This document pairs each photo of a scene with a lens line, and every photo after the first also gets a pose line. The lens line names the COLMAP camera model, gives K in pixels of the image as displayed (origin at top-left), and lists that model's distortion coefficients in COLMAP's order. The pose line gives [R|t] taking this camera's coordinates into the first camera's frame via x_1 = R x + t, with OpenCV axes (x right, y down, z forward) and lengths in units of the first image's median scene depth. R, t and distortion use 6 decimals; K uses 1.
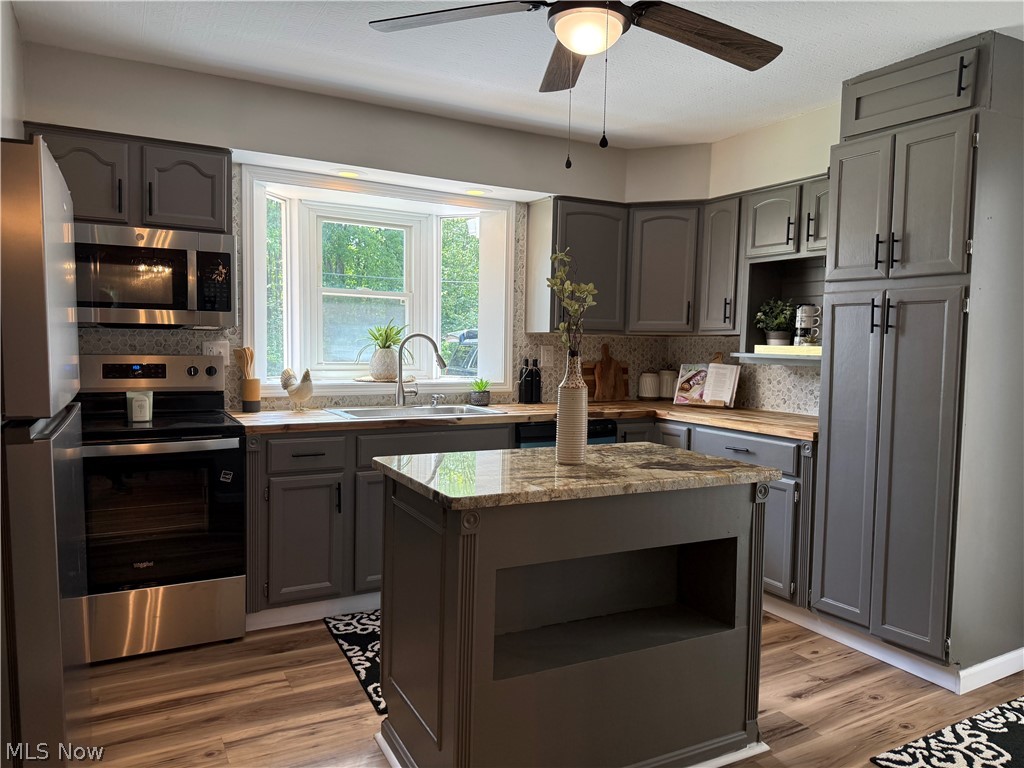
lens RADIAL K [[727.1, 0, 518.1], [0, 727.1, 381.8], [0, 0, 1]] dist [0.080997, -0.077935]
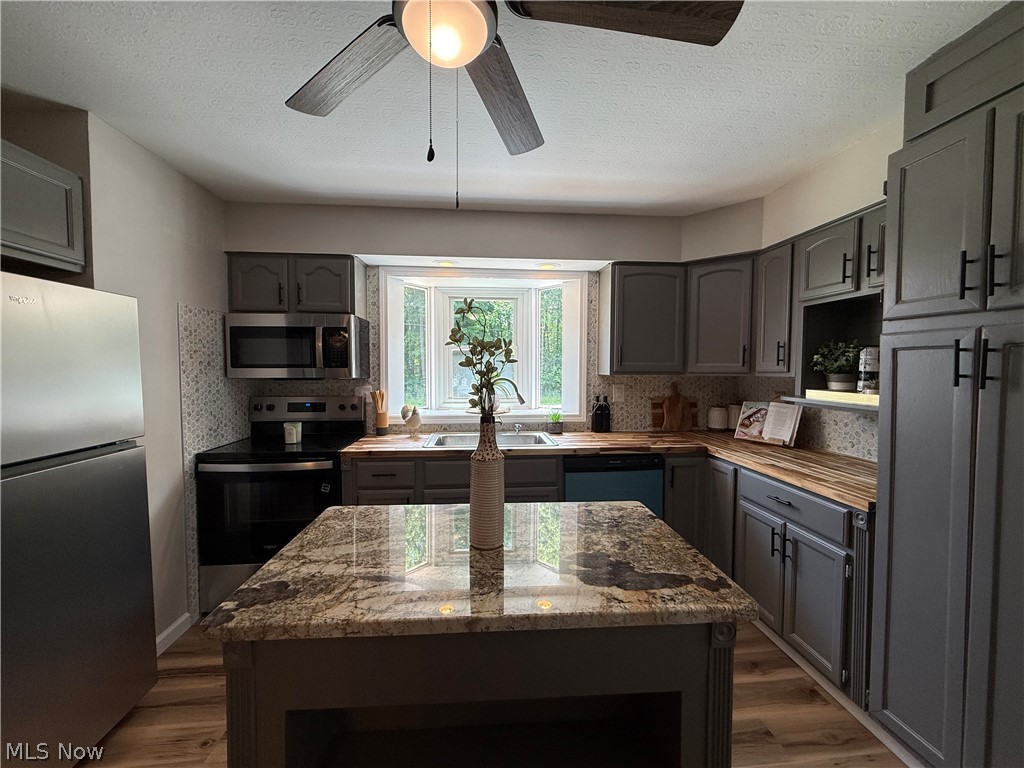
lens RADIAL K [[408.9, 0, 514.5], [0, 408.9, 381.9], [0, 0, 1]] dist [-0.000402, 0.003506]
pose [[0.913145, -0.001622, -0.407632, 0.195826], [-0.007592, 0.999751, -0.020986, -0.046943], [0.407564, 0.022258, 0.912905, 0.358515]]
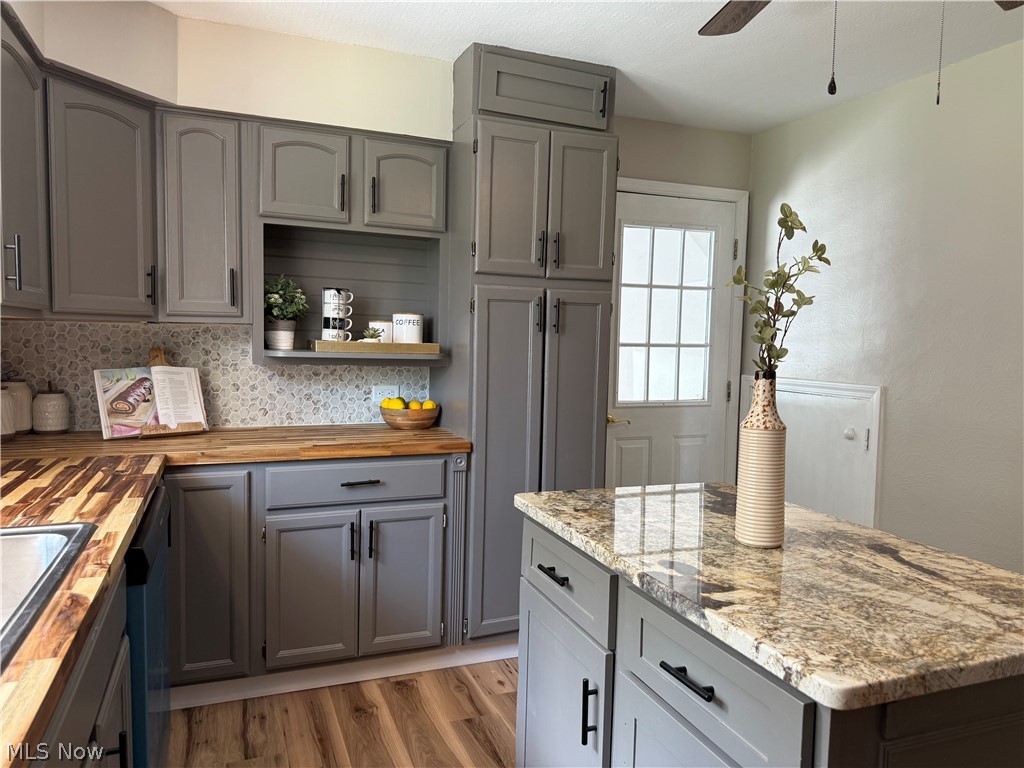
lens RADIAL K [[727.1, 0, 509.3], [0, 727.1, 380.6], [0, 0, 1]] dist [0.080997, -0.077935]
pose [[0.124679, -0.074153, 0.989422, -0.391545], [0.033155, 0.996958, 0.070540, -0.056658], [-0.991643, 0.024010, 0.126758, 0.732031]]
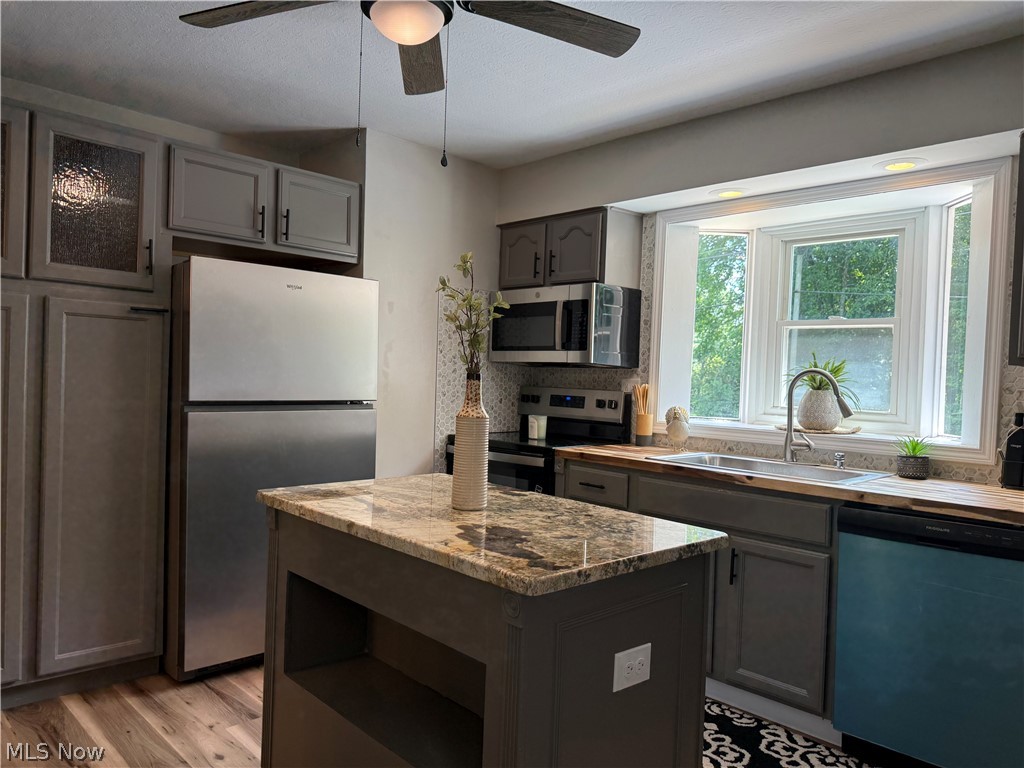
lens RADIAL K [[727.1, 0, 512.7], [0, 727.1, 389.7], [0, 0, 1]] dist [0.080997, -0.077935]
pose [[0.264155, 0.009314, -0.964435, 0.566836], [-0.081632, 0.996581, -0.012734, -0.010183], [0.961019, 0.082092, 0.264013, 0.525184]]
